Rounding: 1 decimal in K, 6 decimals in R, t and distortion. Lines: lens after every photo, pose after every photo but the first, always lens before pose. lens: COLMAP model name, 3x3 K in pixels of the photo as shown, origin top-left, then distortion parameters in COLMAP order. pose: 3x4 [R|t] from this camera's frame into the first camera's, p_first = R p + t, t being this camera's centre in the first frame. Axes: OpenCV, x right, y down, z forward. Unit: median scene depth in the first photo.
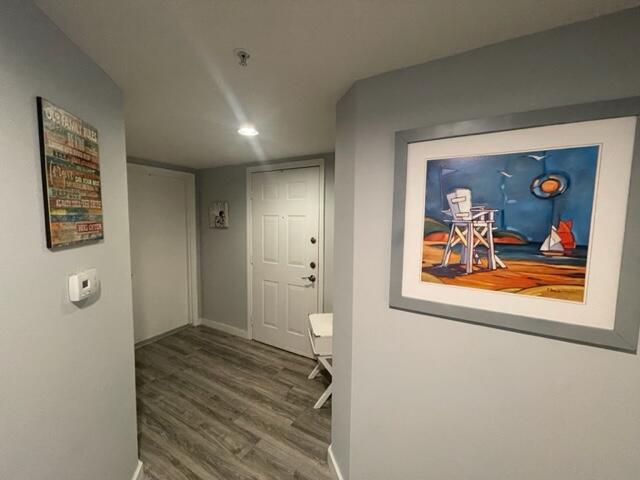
lens RADIAL K [[261.2, 0, 316.8], [0, 261.2, 238.2], [0, 0, 1]] dist [-0.002796, -0.000885]
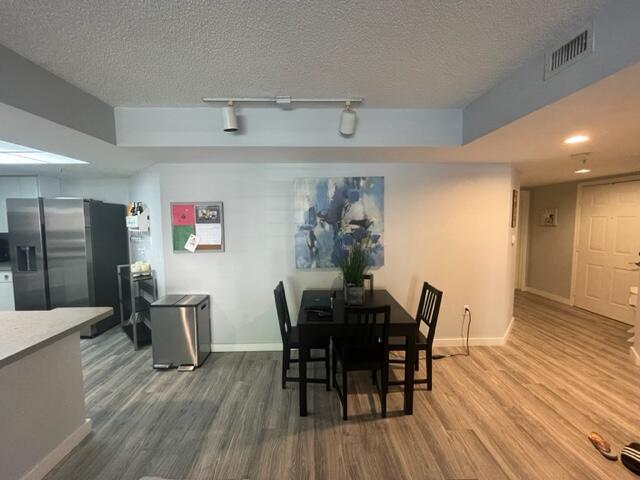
lens RADIAL K [[261.2, 0, 319.0], [0, 261.2, 238.2], [0, 0, 1]] dist [-0.002796, -0.000885]
pose [[0.529559, 0.049022, -0.846856, 0.216484], [-0.054861, 0.998218, 0.023477, 0.077487], [0.846497, 0.034027, 0.531305, -1.020693]]
